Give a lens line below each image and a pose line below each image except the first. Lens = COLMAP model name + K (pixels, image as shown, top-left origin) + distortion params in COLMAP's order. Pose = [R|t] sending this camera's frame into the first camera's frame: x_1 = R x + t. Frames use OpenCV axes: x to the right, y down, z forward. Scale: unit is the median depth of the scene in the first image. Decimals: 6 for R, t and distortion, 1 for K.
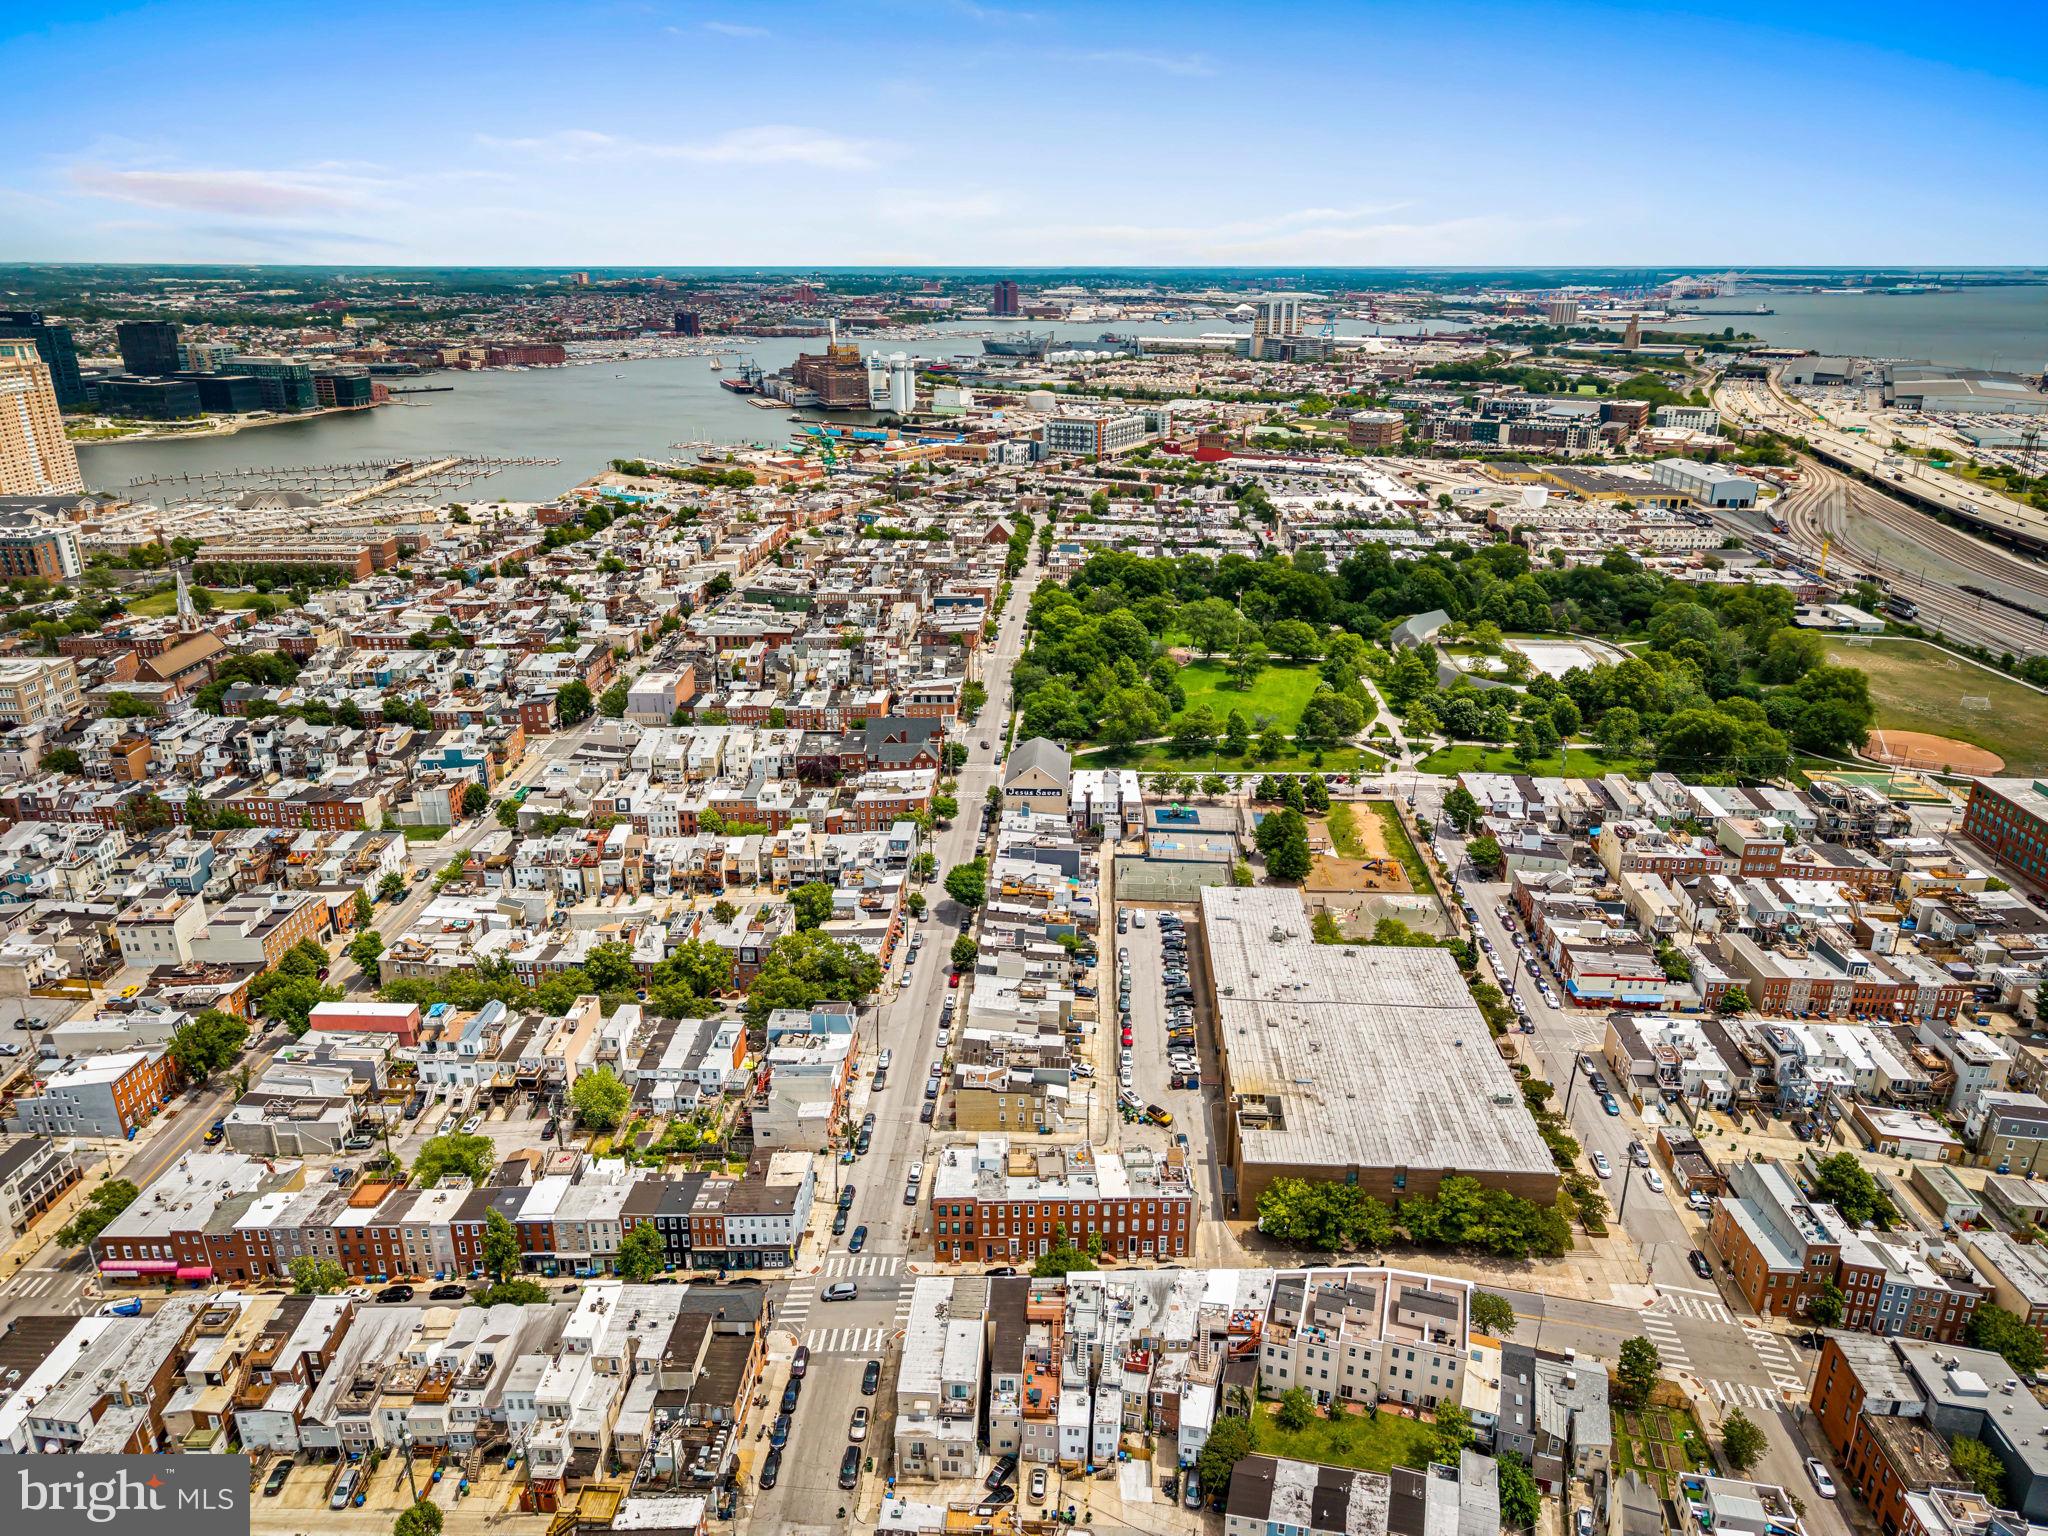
lens RADIAL K [[1368.0, 0, 1025.8], [0, 1368.0, 766.5], [0, 0, 1]] dist [0.041325, -0.046584]
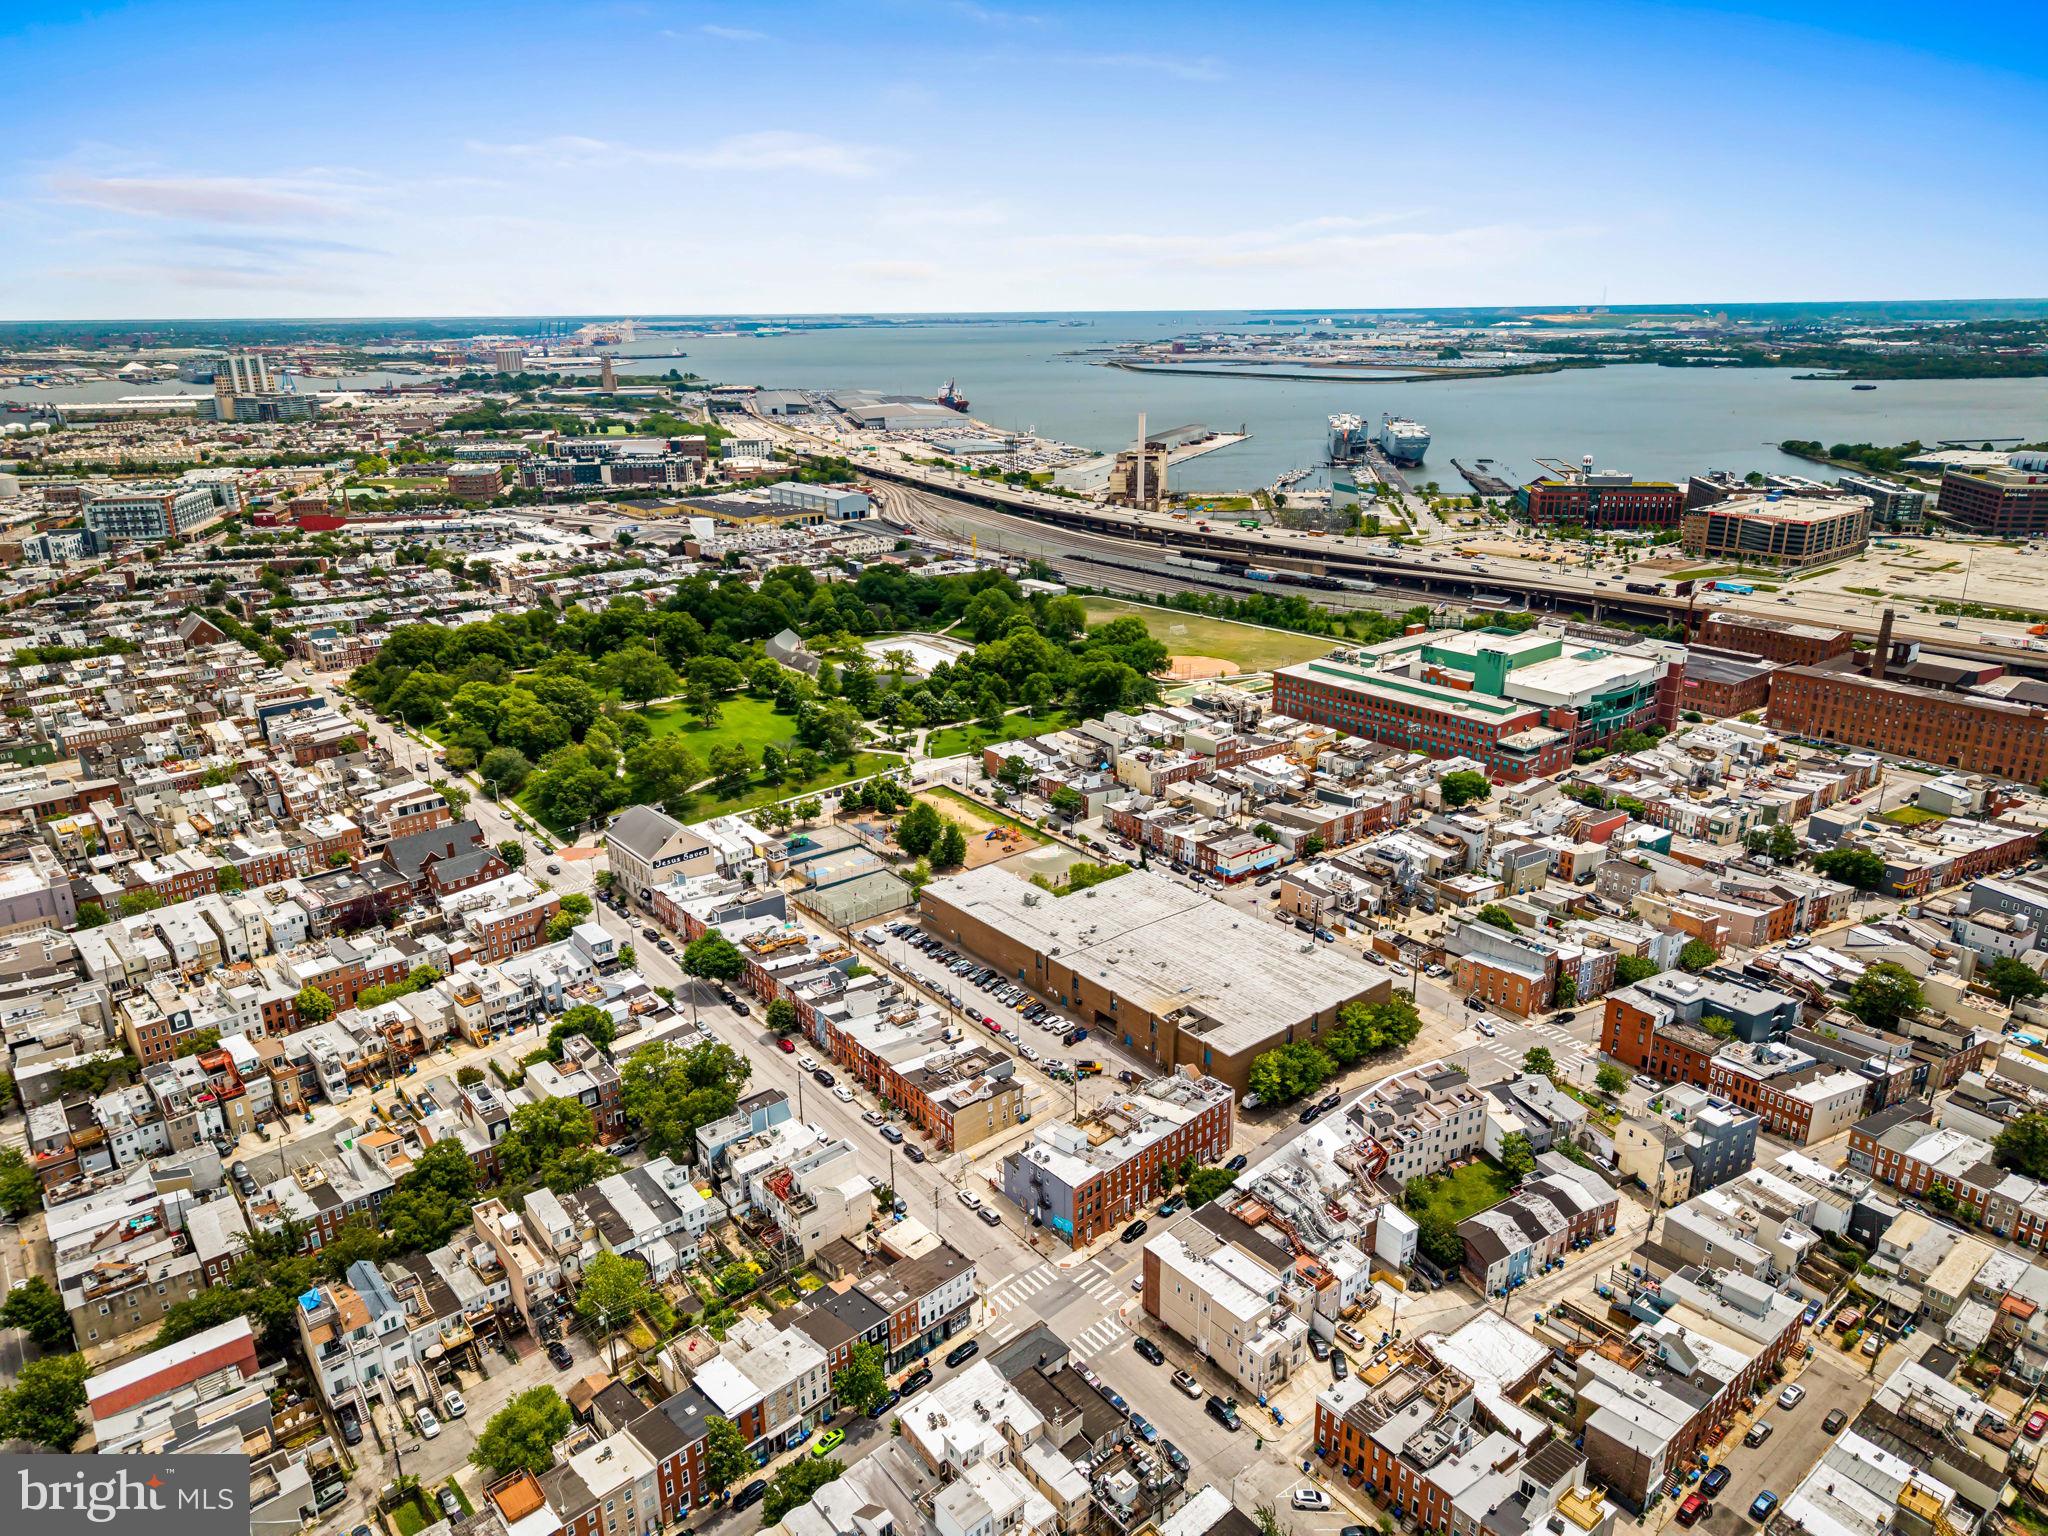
lens RADIAL K [[1359.7, 0, 1026.3], [0, 1359.7, 777.5], [0, 0, 1]] dist [0.054009, -0.066520]
pose [[0.739381, -0.228185, 0.633441, -0.443933], [0.243227, 0.967807, 0.064728, -0.041719], [-0.627819, 0.106211, 0.771079, 0.123557]]
